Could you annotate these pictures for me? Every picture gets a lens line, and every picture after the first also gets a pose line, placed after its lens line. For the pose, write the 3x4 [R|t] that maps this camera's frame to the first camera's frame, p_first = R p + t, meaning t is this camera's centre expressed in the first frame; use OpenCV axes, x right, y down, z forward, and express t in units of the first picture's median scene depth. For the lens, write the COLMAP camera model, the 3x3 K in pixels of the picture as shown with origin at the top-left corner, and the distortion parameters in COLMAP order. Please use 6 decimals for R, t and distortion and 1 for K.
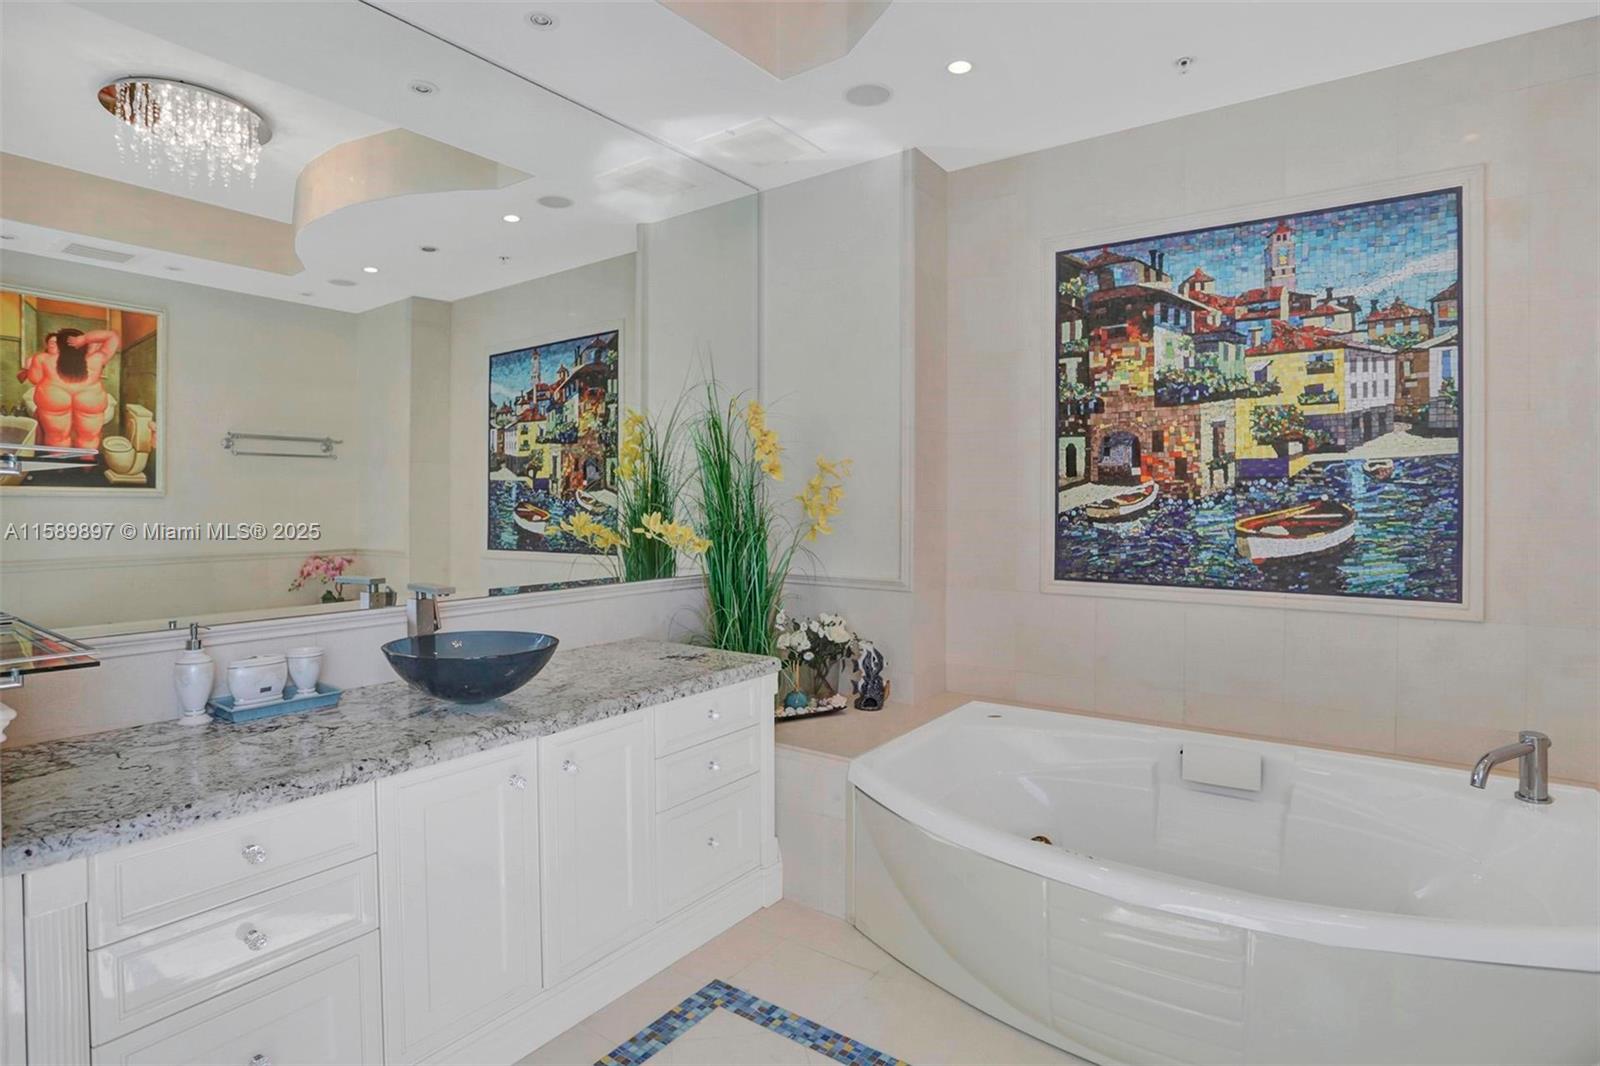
lens RADIAL K [[830.3, 0, 797.4], [0, 830.3, 508.7], [0, 0, 1]] dist [-0.060381, 0.026330]
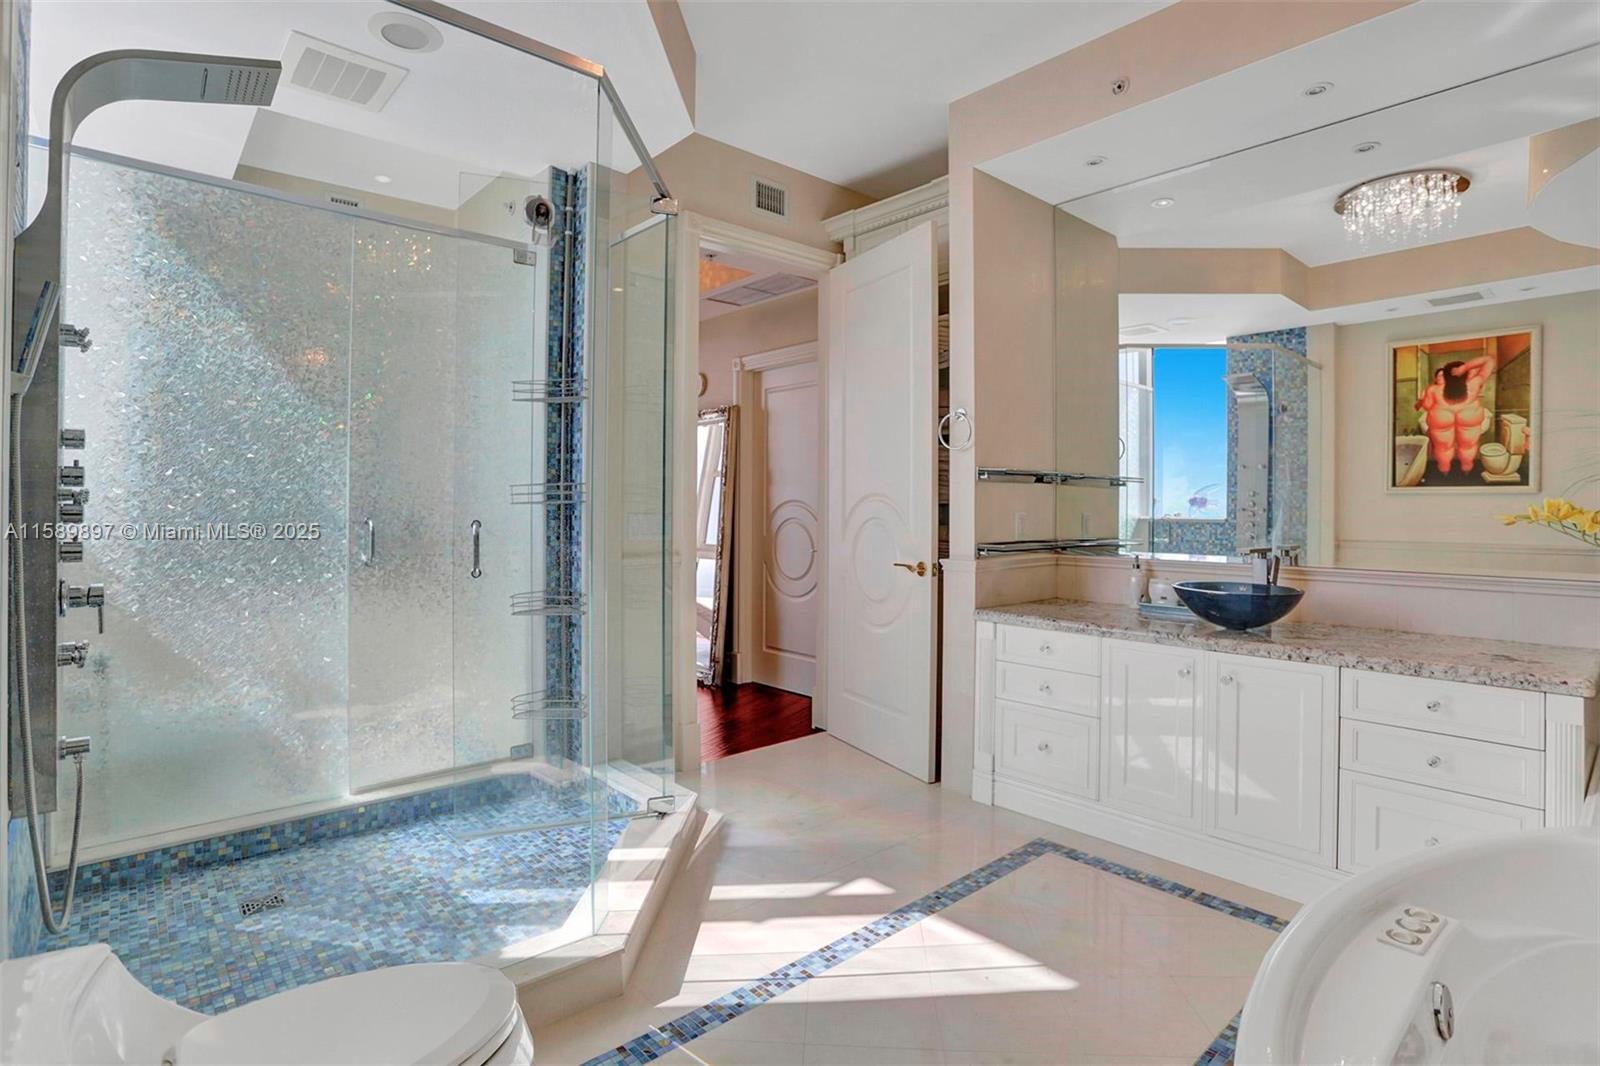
lens RADIAL K [[830.3, 0, 797.4], [0, 830.3, 508.7], [0, 0, 1]] dist [-0.060381, 0.026330]
pose [[-0.224327, 0.002938, -0.974509, 0.877077], [-0.006726, 0.999967, 0.004563, 0.014031], [0.974491, 0.007578, -0.224300, 0.423859]]
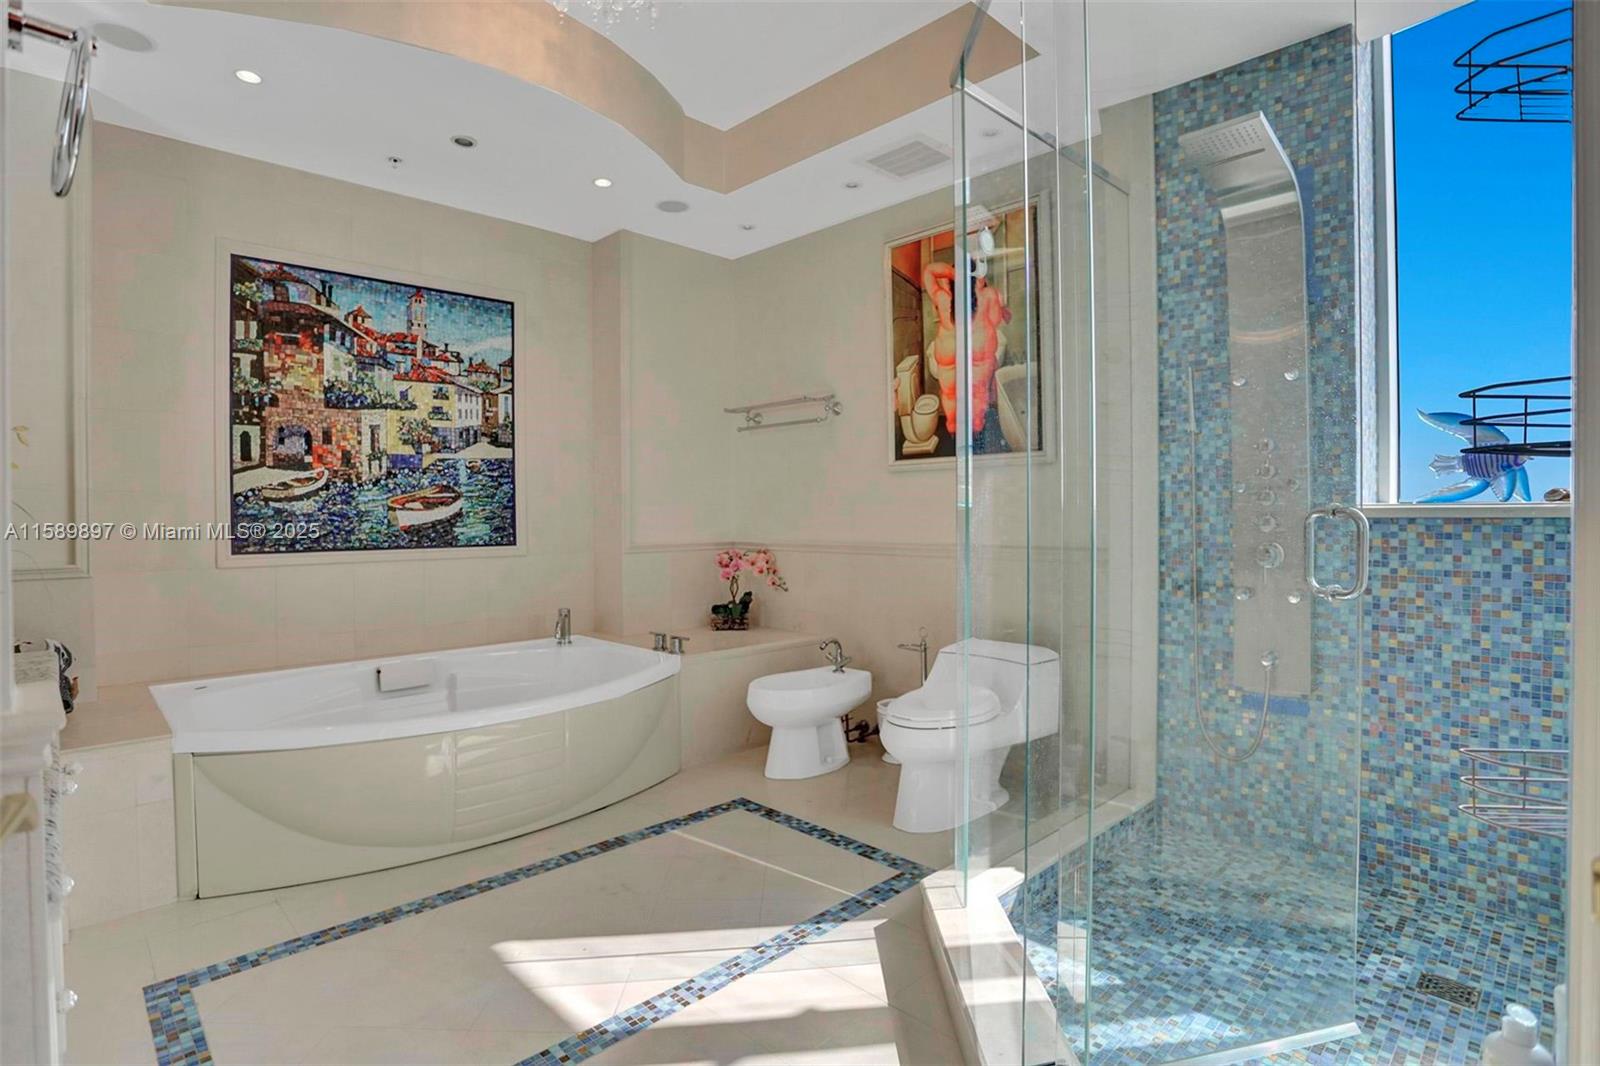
lens RADIAL K [[830.3, 0, 797.4], [0, 830.3, 508.7], [0, 0, 1]] dist [-0.060381, 0.026330]
pose [[0.180526, -0.006895, 0.983546, -0.646731], [0.010846, 0.999929, 0.005019, 0.029772], [-0.983510, 0.009761, 0.180588, 0.078546]]
